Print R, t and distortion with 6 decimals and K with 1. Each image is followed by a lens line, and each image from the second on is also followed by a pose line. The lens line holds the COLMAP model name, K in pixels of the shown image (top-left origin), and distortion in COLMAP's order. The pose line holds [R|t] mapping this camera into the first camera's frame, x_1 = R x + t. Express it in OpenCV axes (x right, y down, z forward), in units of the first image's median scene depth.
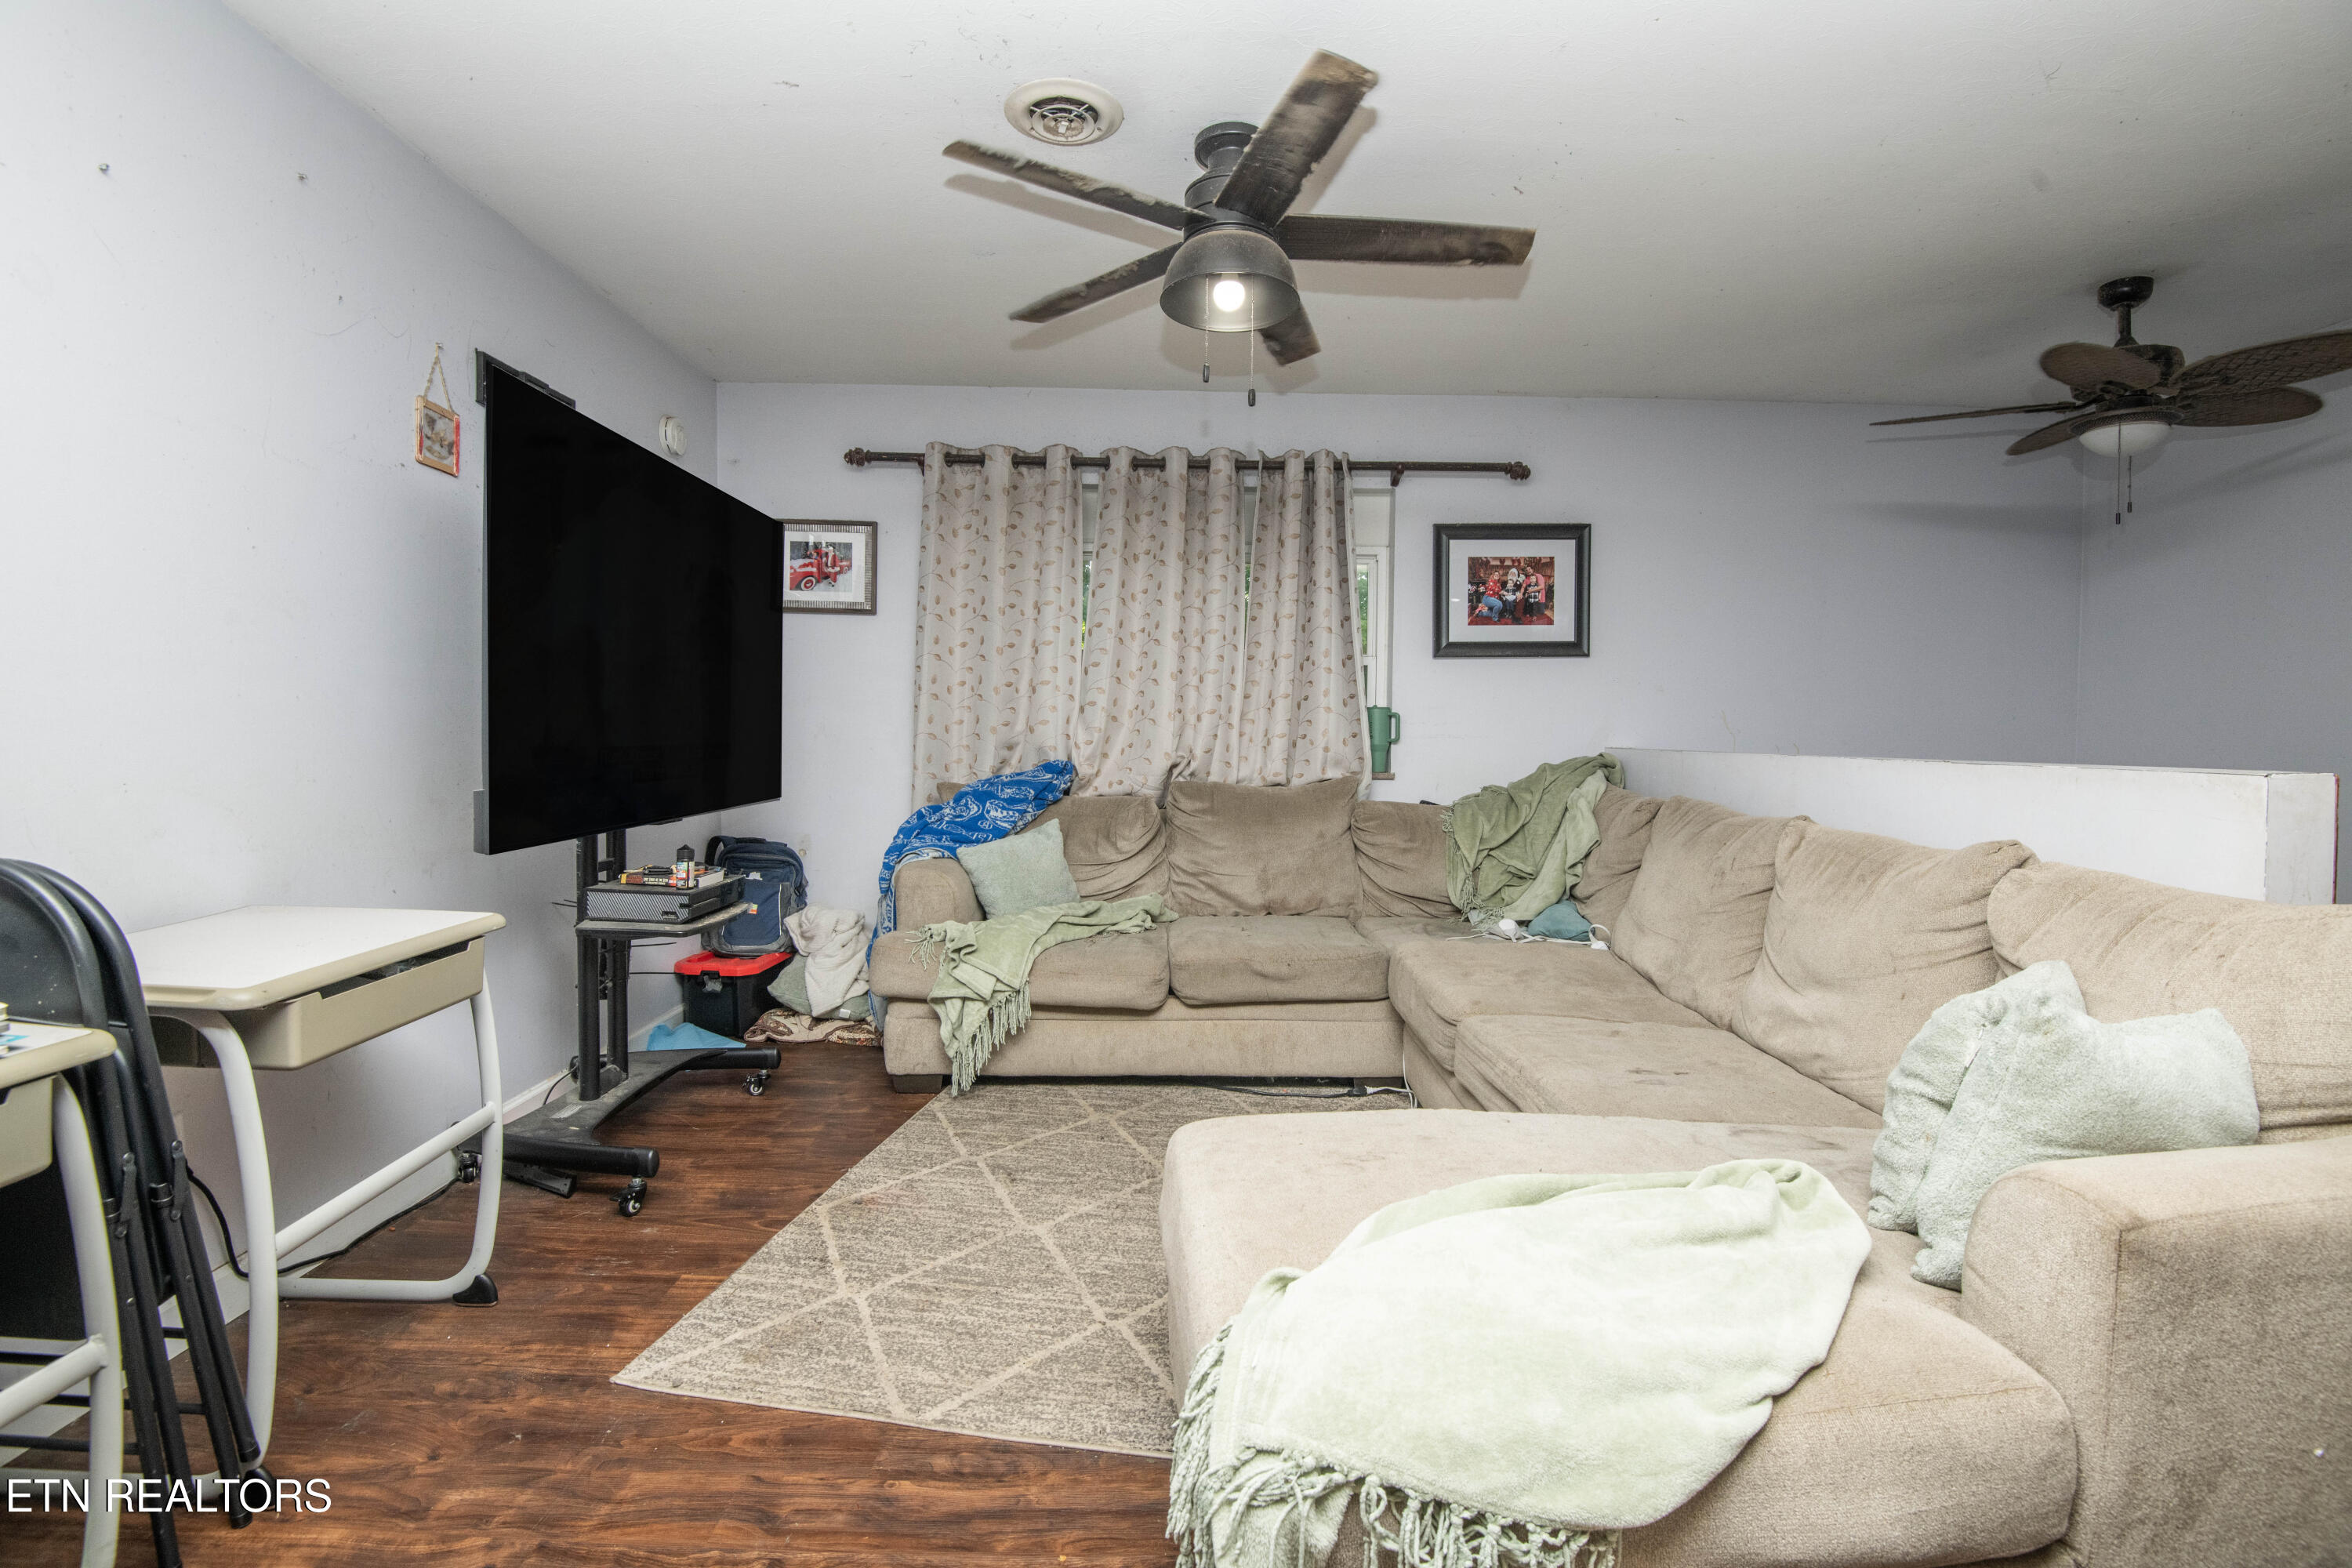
lens RADIAL K [[1084.2, 0, 1188.1], [0, 1084.2, 786.7], [0, 0, 1]] dist [-0.016374, -0.016184]
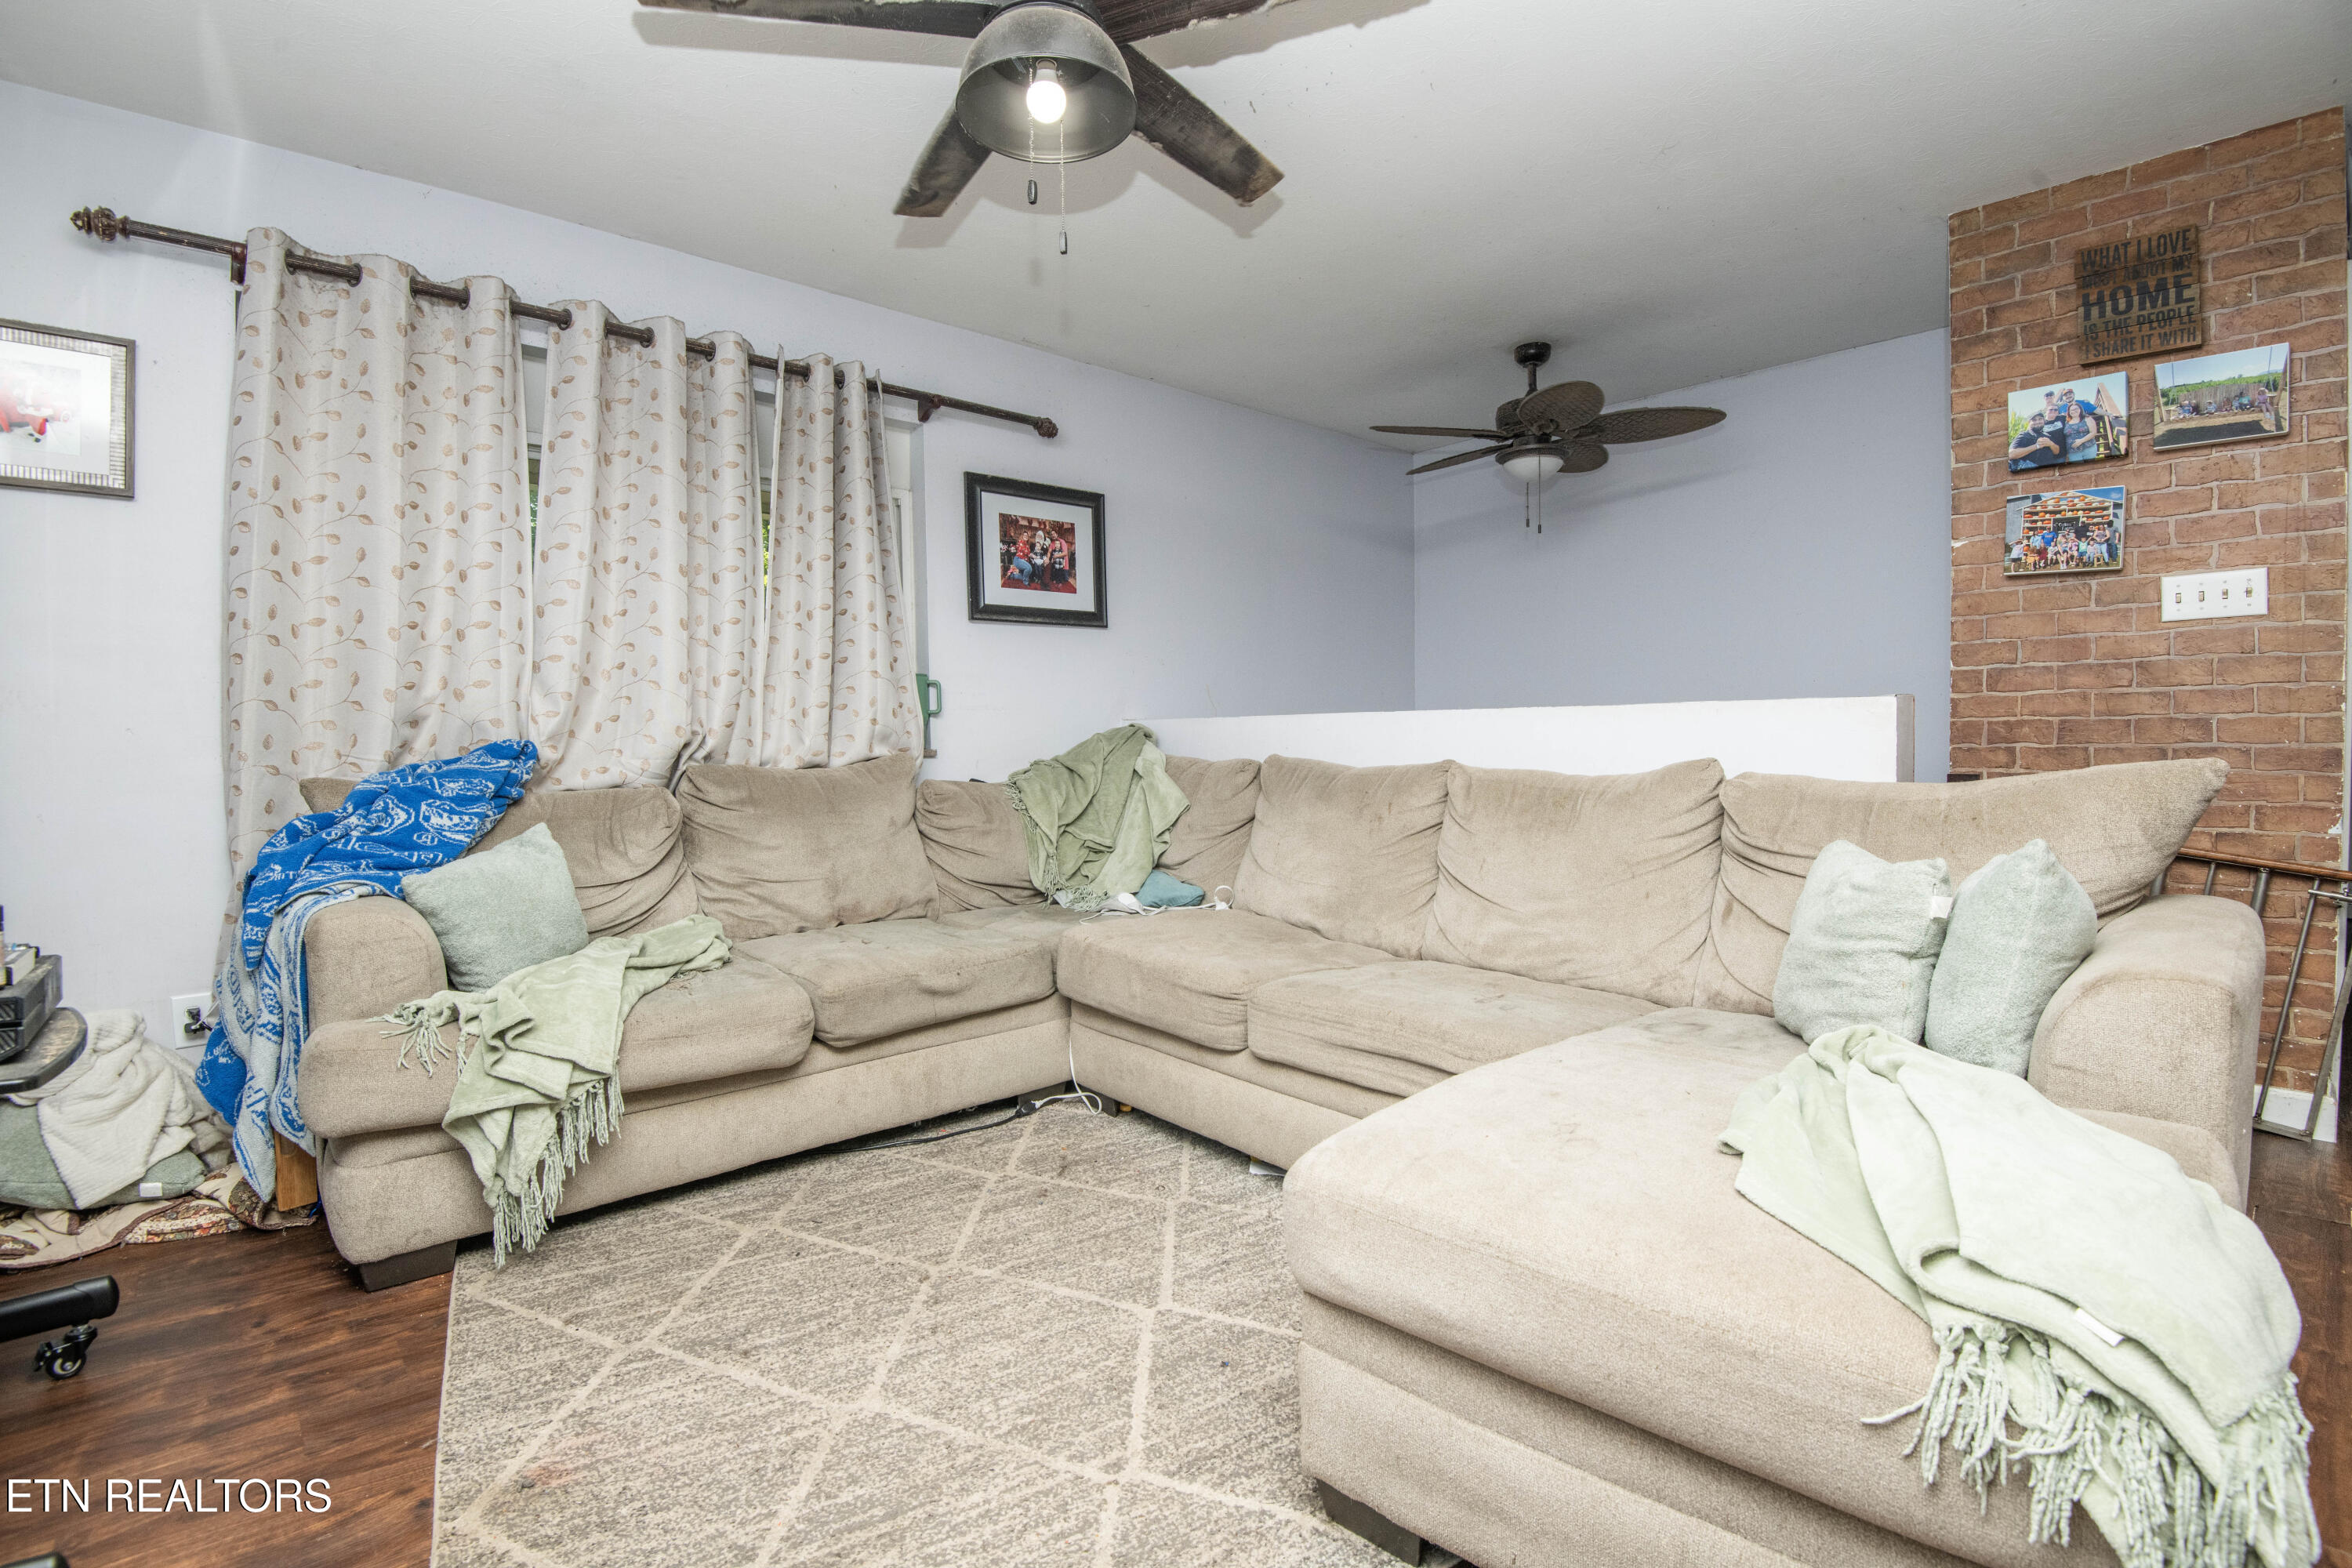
lens RADIAL K [[1084.2, 0, 1188.2], [0, 1084.2, 783.8], [0, 0, 1]] dist [-0.016374, -0.016184]
pose [[0.752758, -0.044082, 0.656820, -0.256006], [0.049851, 0.998708, 0.009895, 0.018403], [-0.656407, 0.025295, 0.753983, 0.224152]]
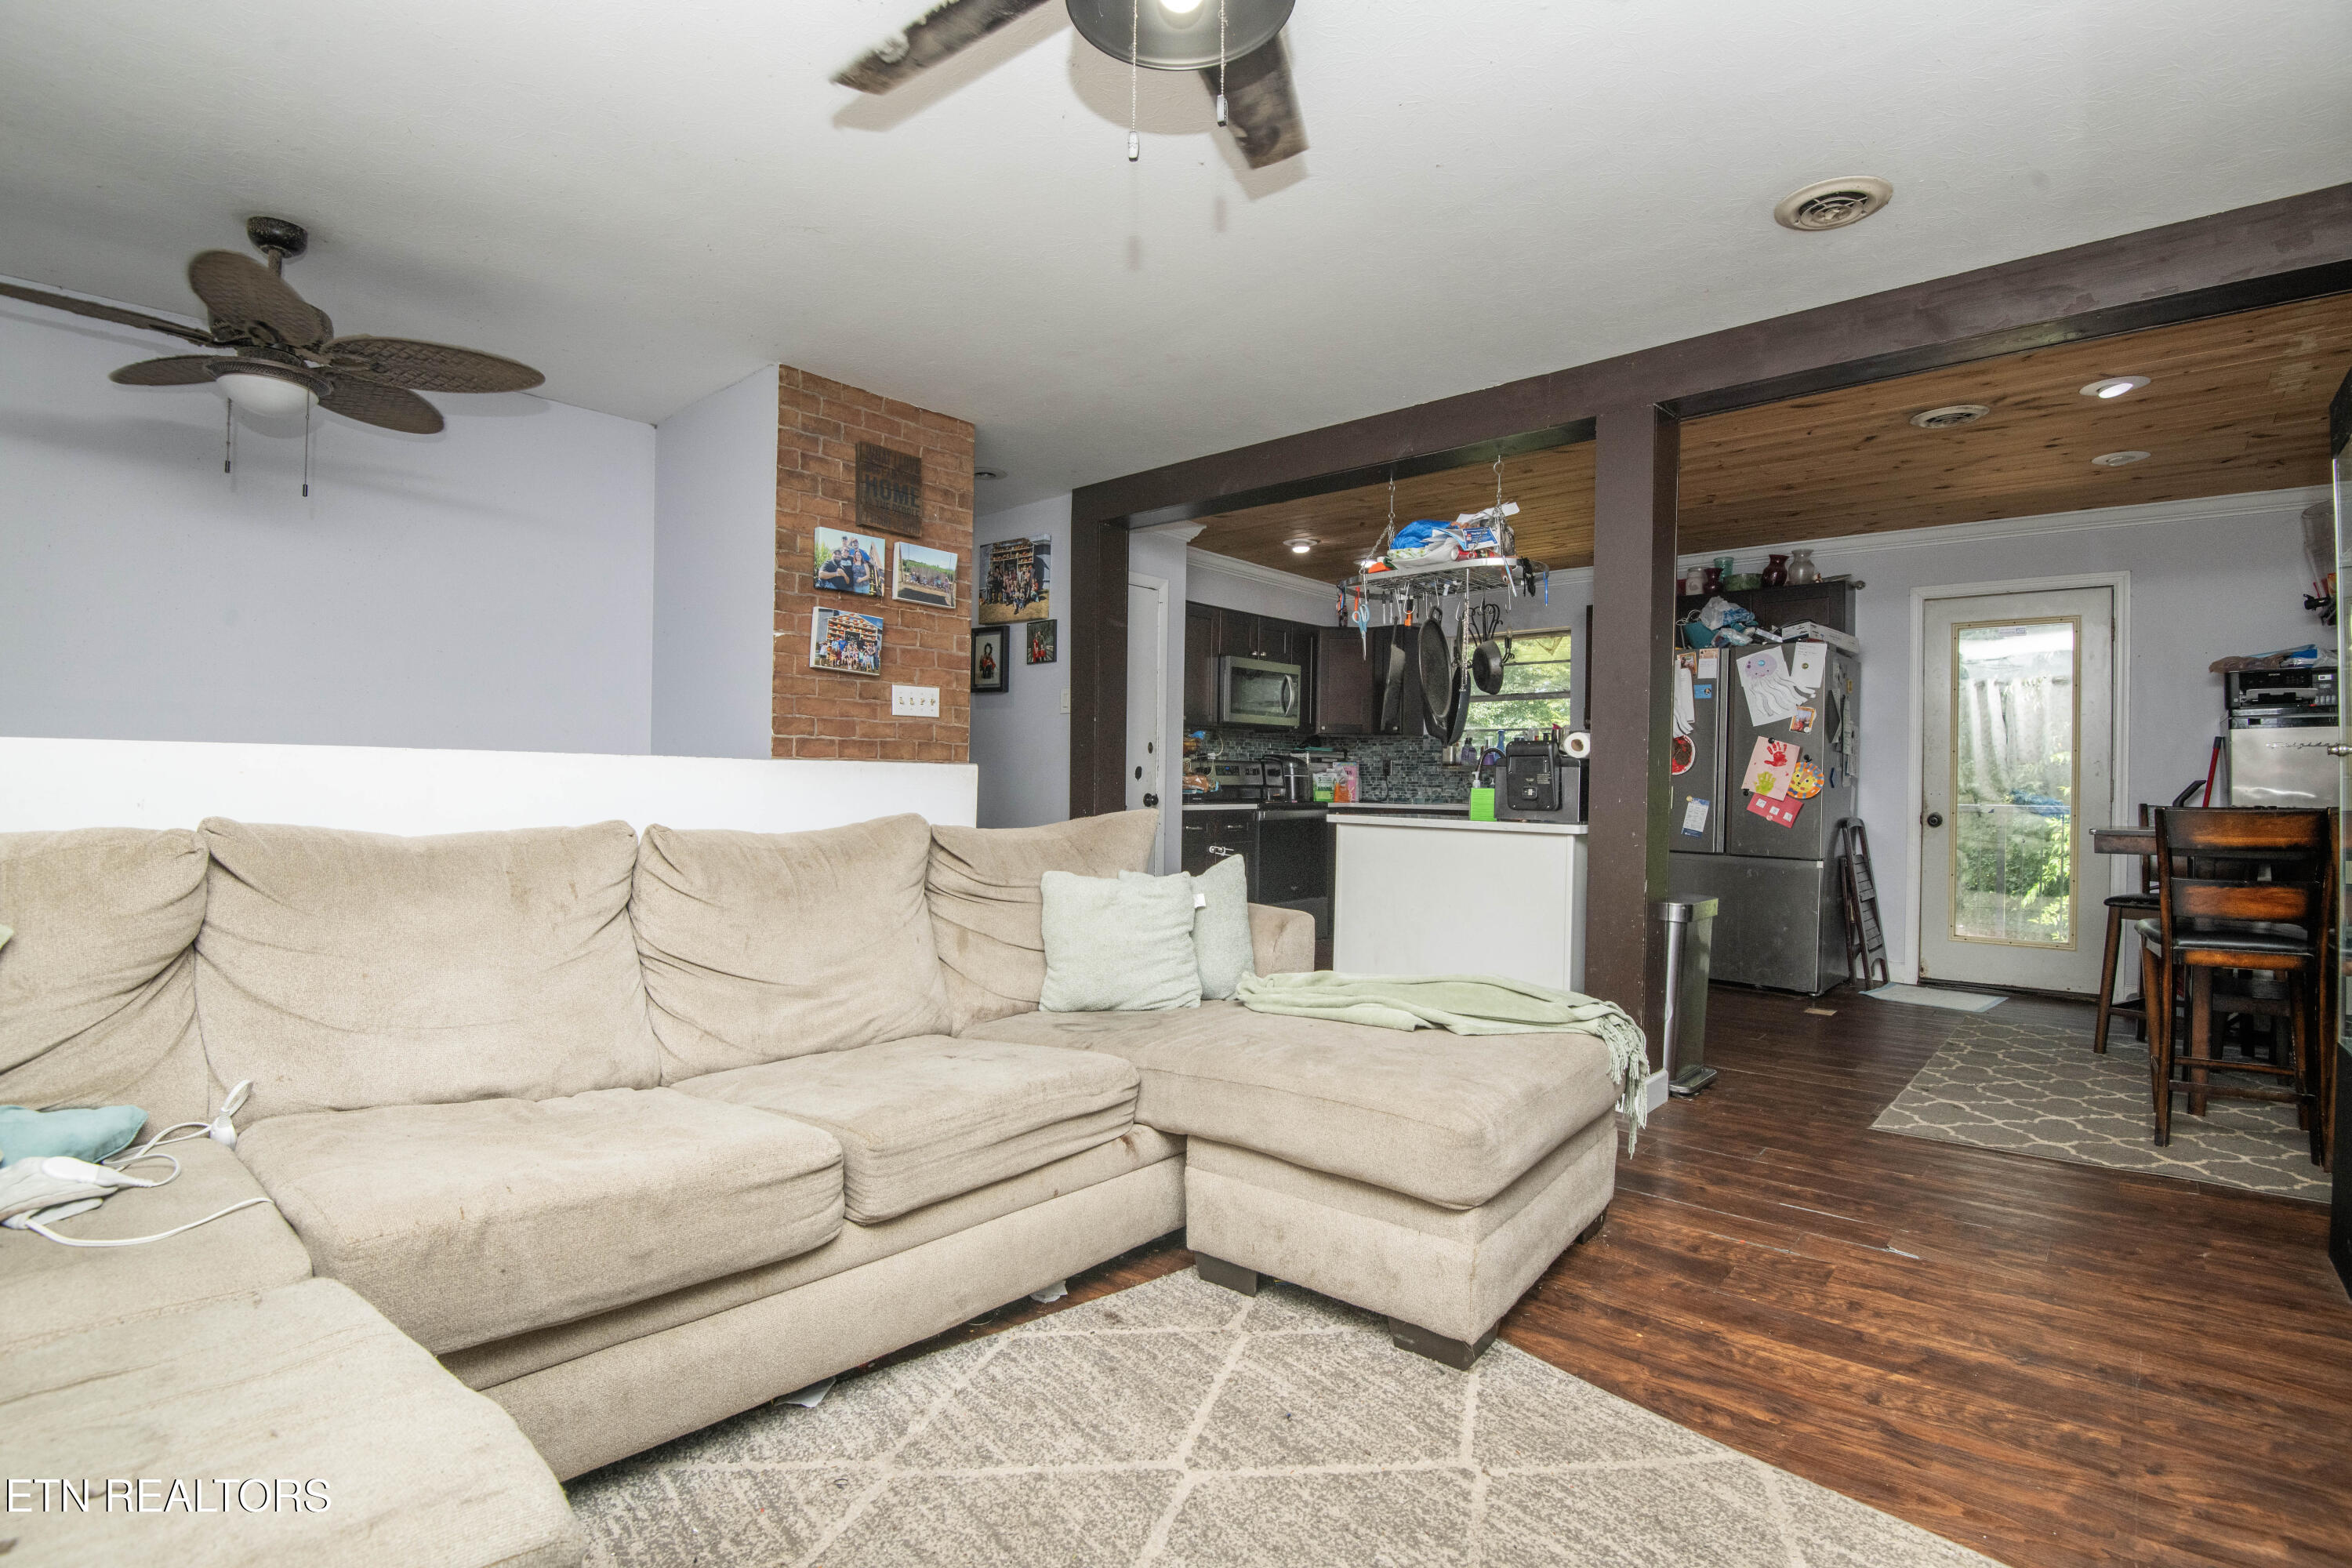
lens RADIAL K [[1084.2, 0, 1181.3], [0, 1084.2, 785.5], [0, 0, 1]] dist [-0.016374, -0.016184]
pose [[-0.728428, -0.017997, 0.684886, -0.234809], [0.014628, 0.999019, 0.041809, -0.021199], [-0.684966, 0.040474, -0.727450, 0.898139]]
